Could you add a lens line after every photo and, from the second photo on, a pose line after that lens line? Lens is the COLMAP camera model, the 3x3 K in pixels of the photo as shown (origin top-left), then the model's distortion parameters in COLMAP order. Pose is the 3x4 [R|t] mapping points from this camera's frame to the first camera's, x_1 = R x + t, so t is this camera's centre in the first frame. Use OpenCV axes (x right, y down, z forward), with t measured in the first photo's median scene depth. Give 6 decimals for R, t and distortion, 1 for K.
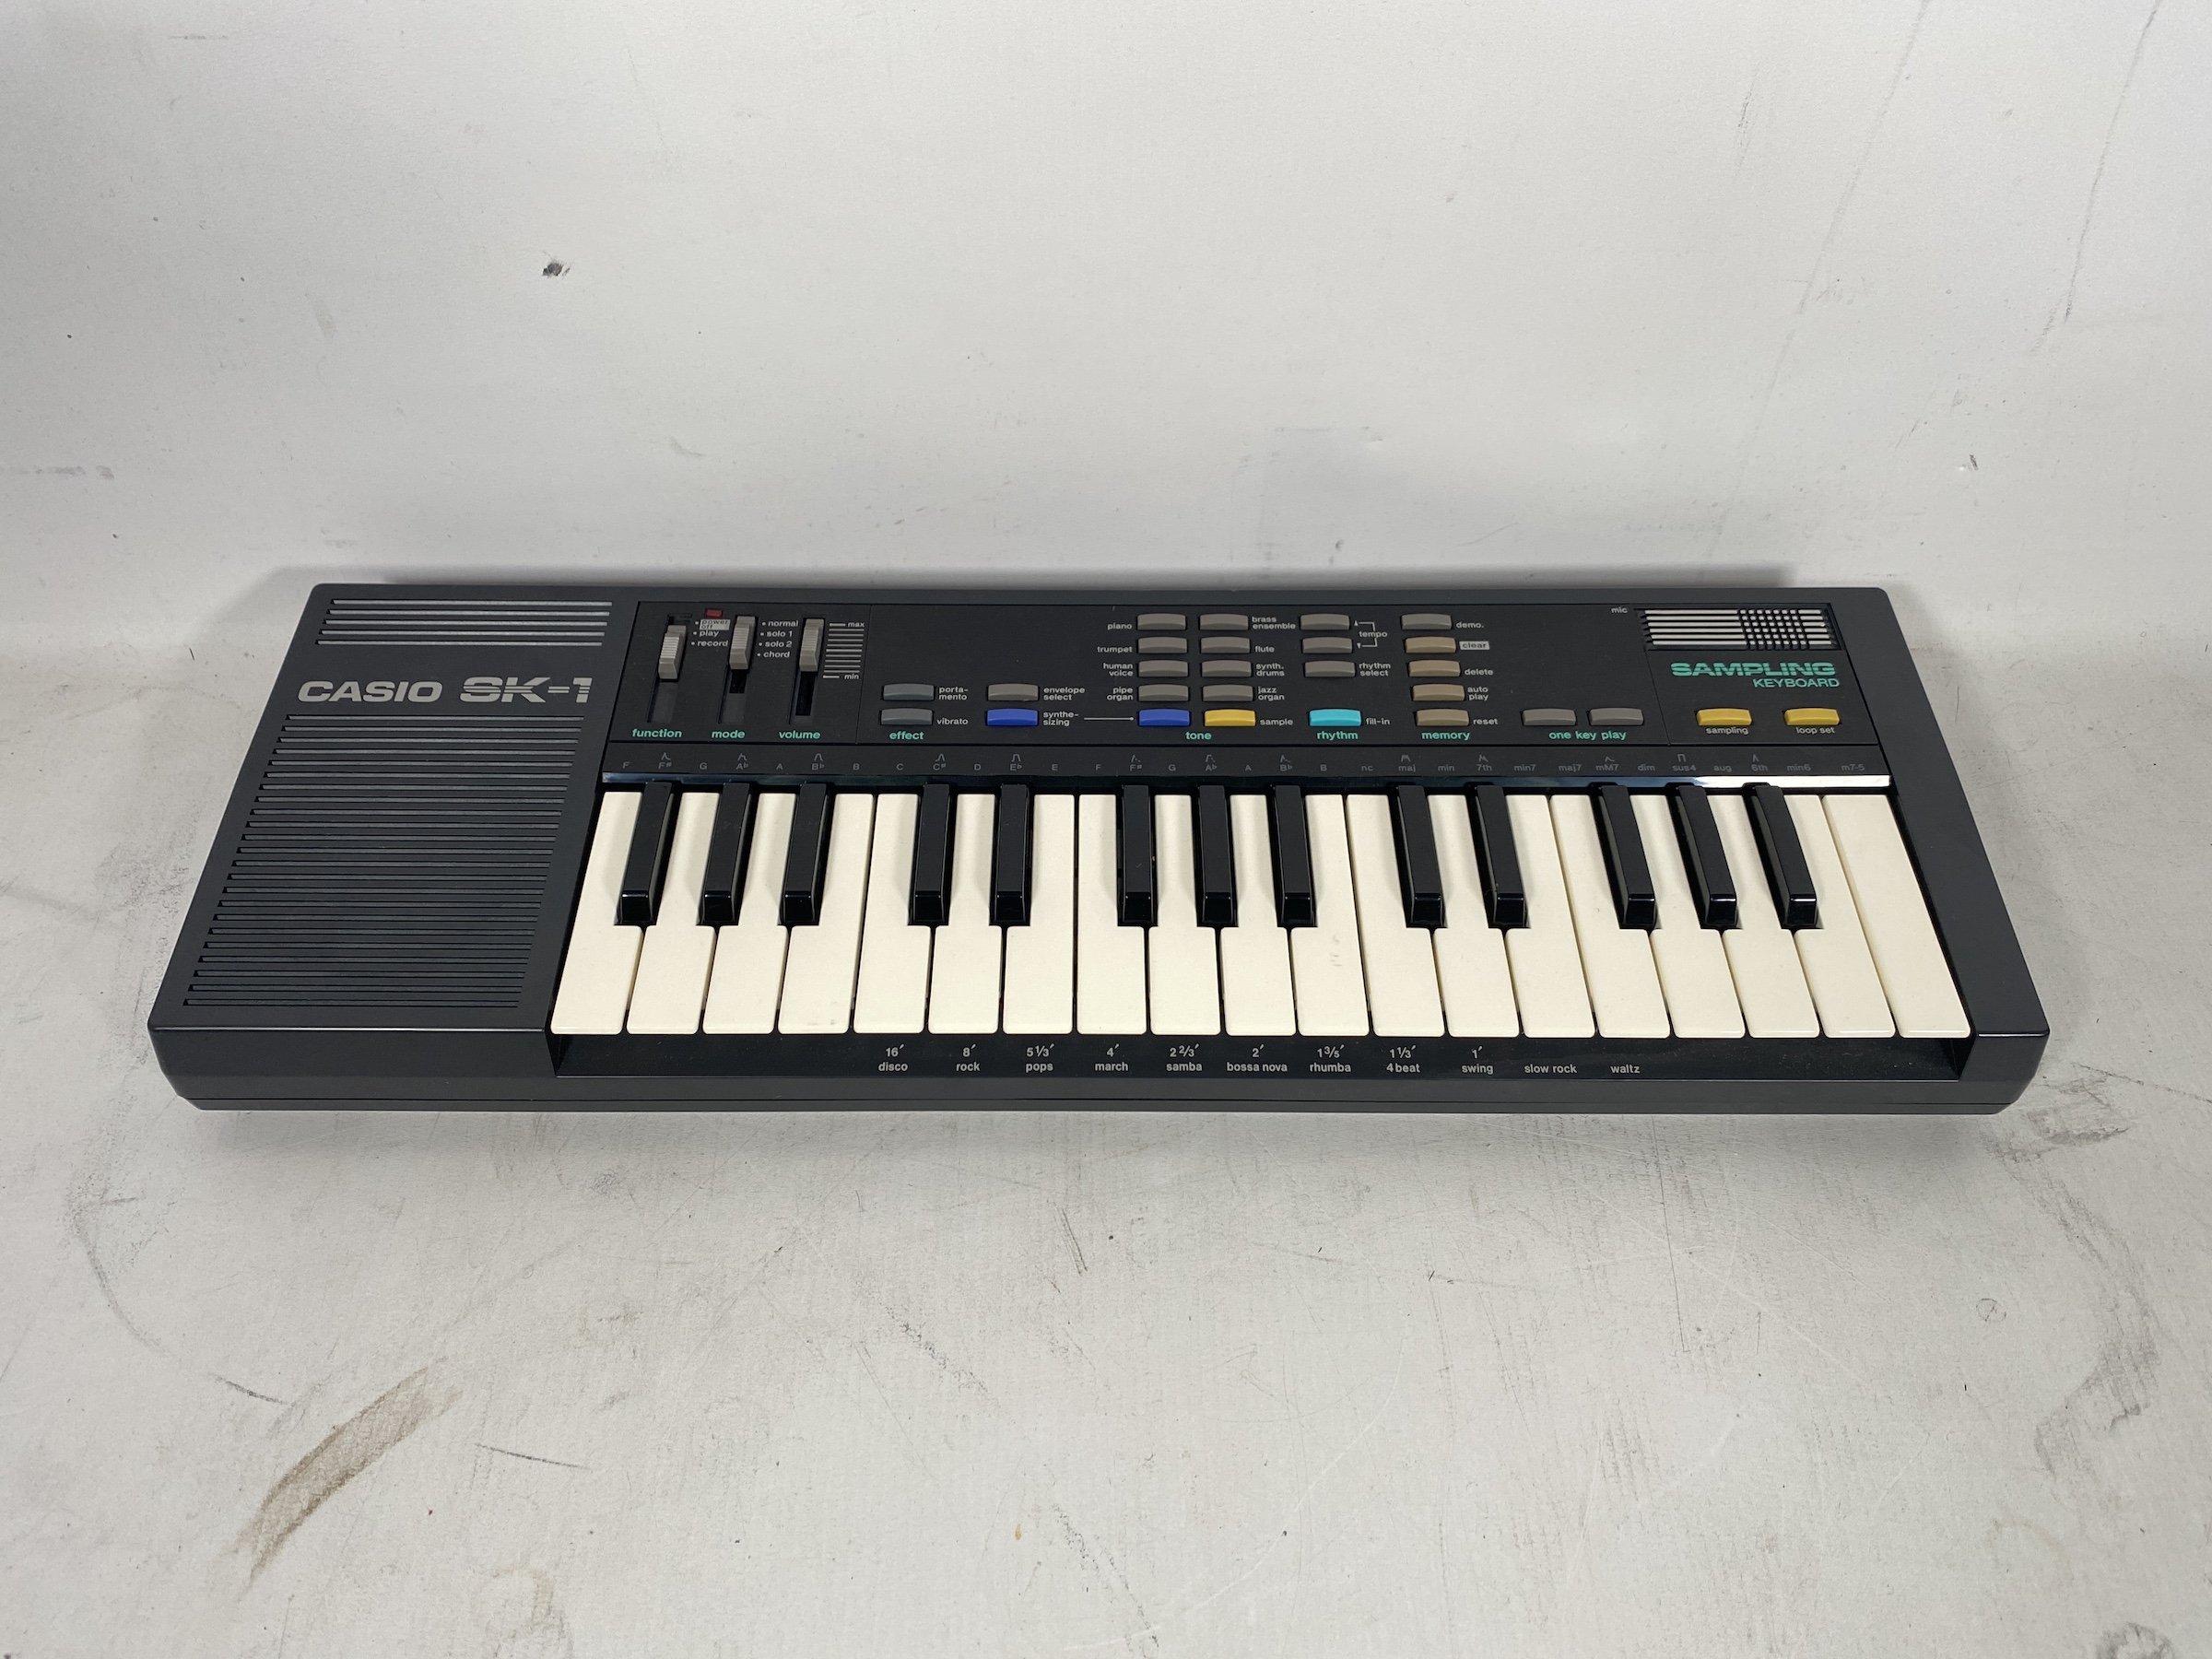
lens RADIAL K [[1663.1, 0, 1102.0], [0, 1663.1, 827.7], [0, 0, 1]] dist [0.098416, -0.253523]
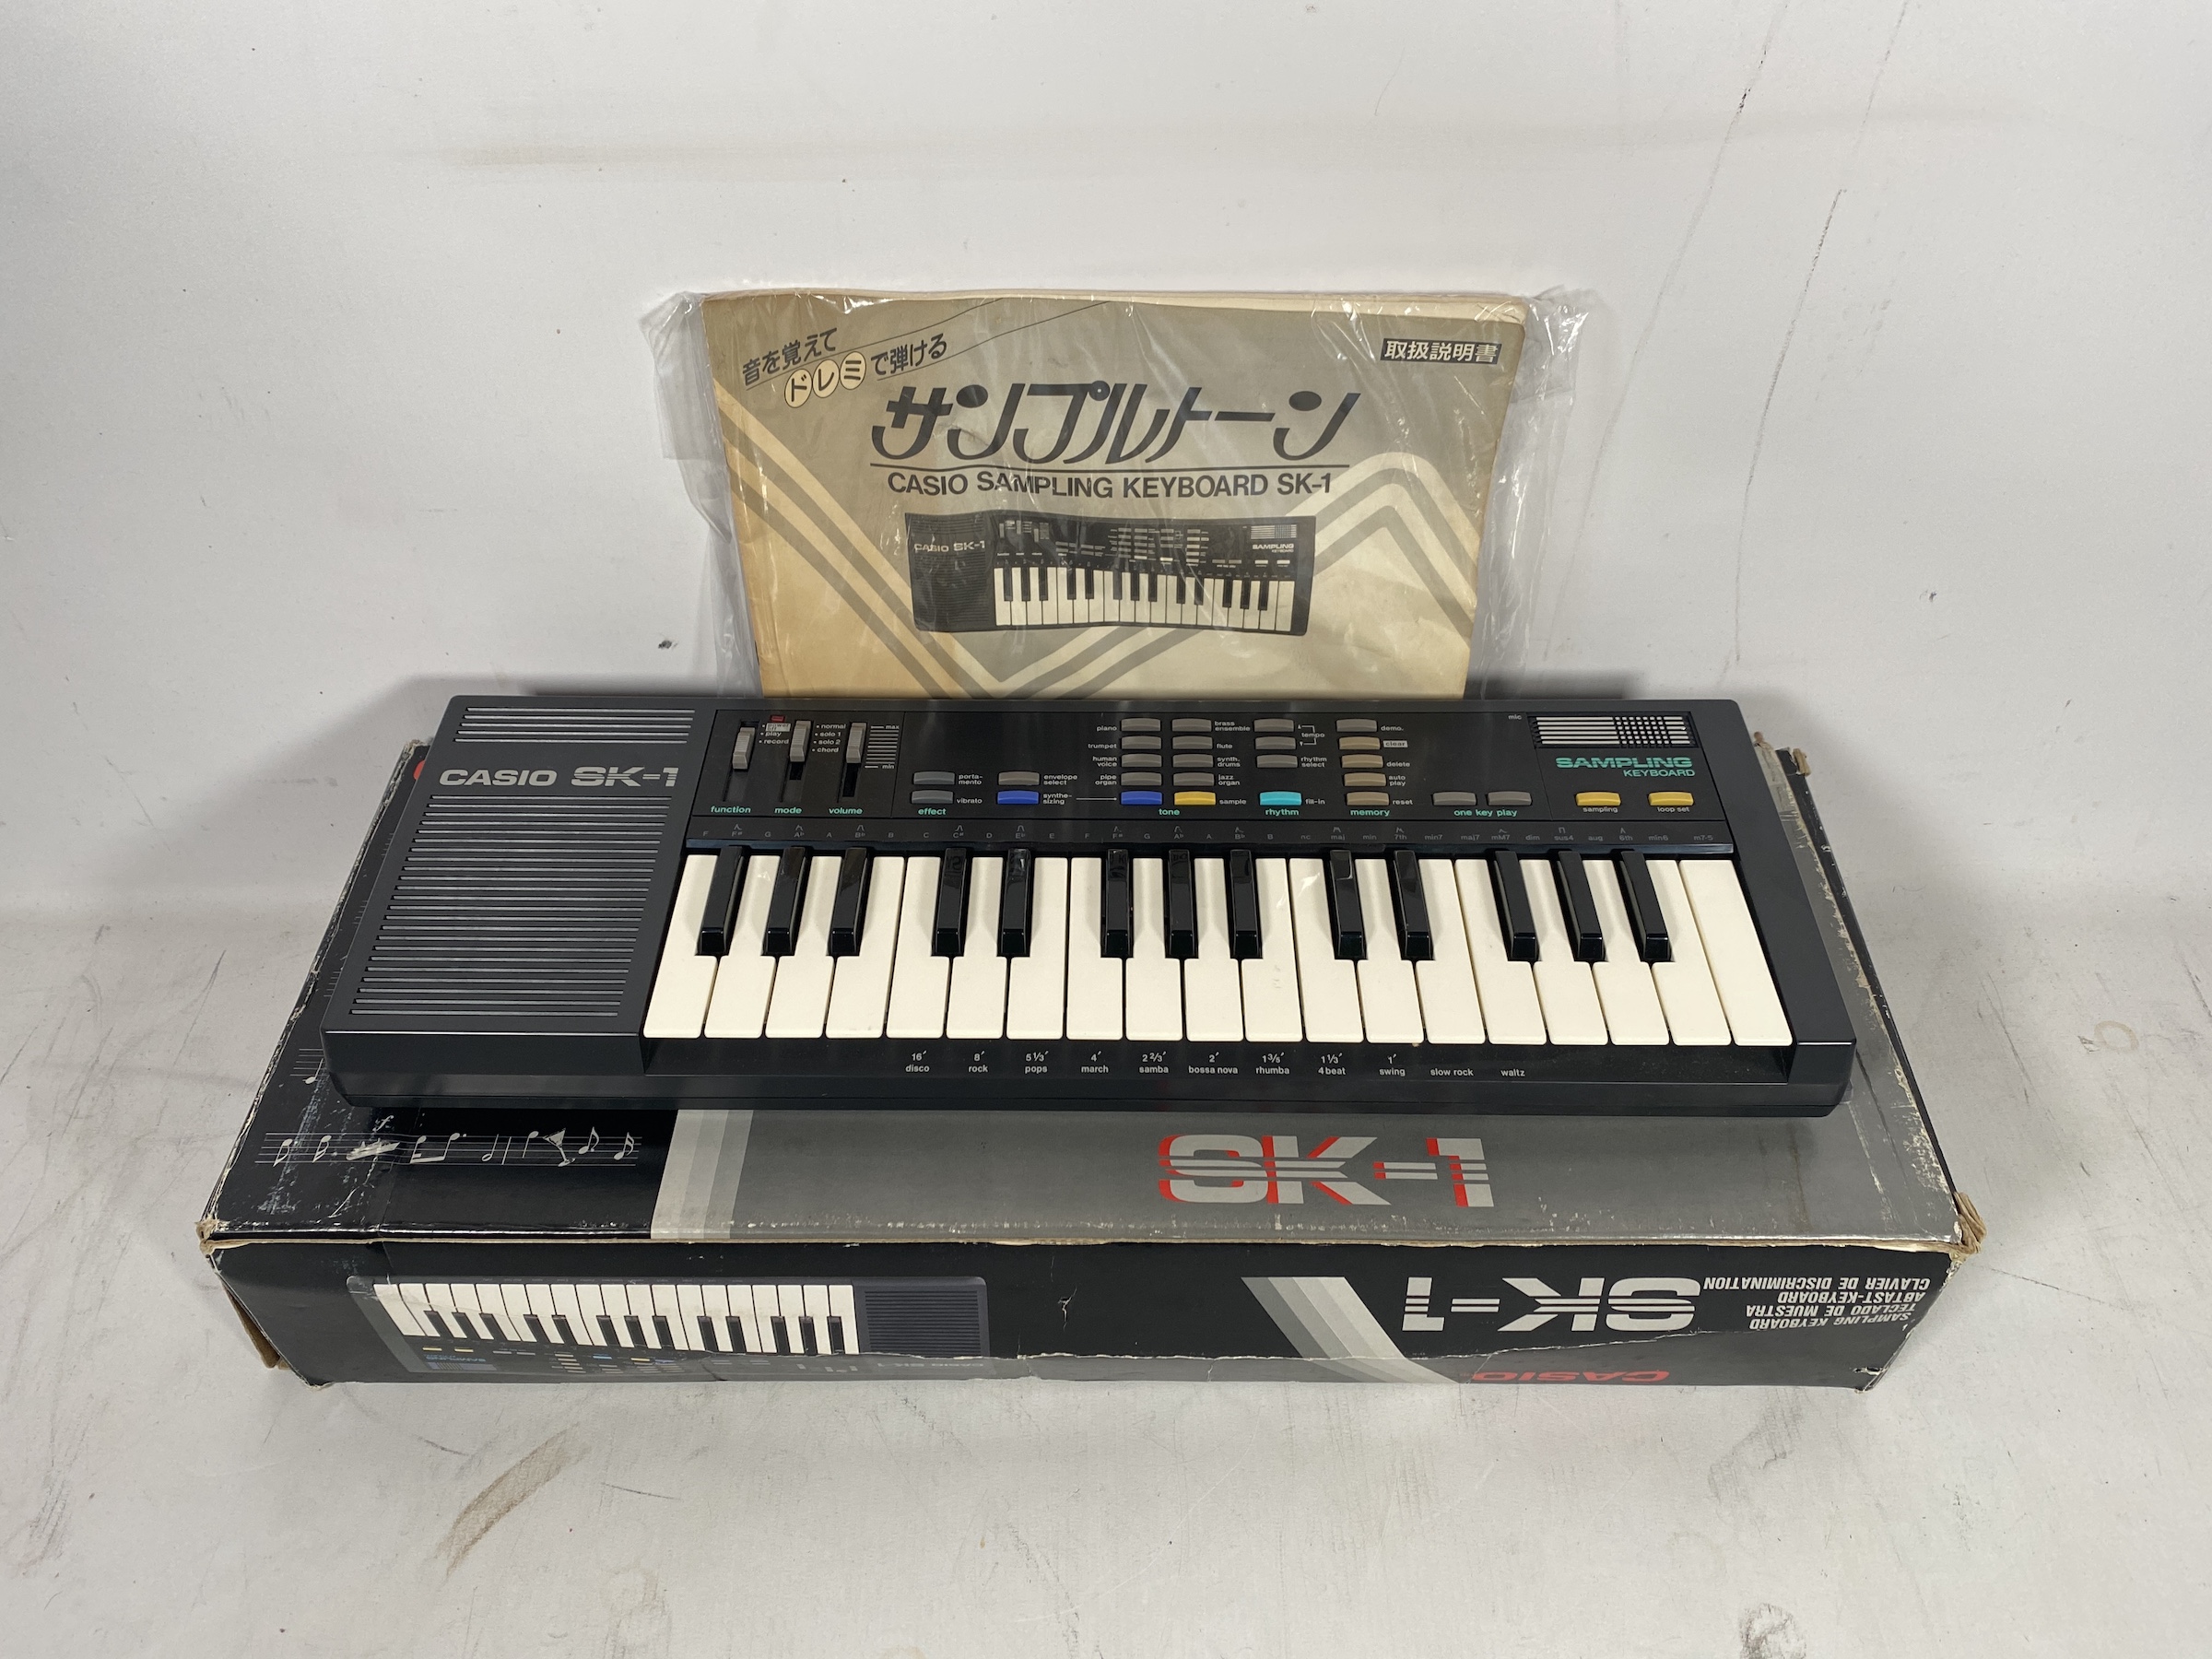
lens RADIAL K [[1679.4, 0, 1099.8], [0, 1679.4, 820.3], [0, 0, 1]] dist [0.125879, -0.263475]
pose [[0.999905, 0.001929, -0.013656, 0.023639], [-0.003585, 0.992485, -0.122311, 0.102255], [0.013317, 0.122348, 0.992398, -0.231861]]
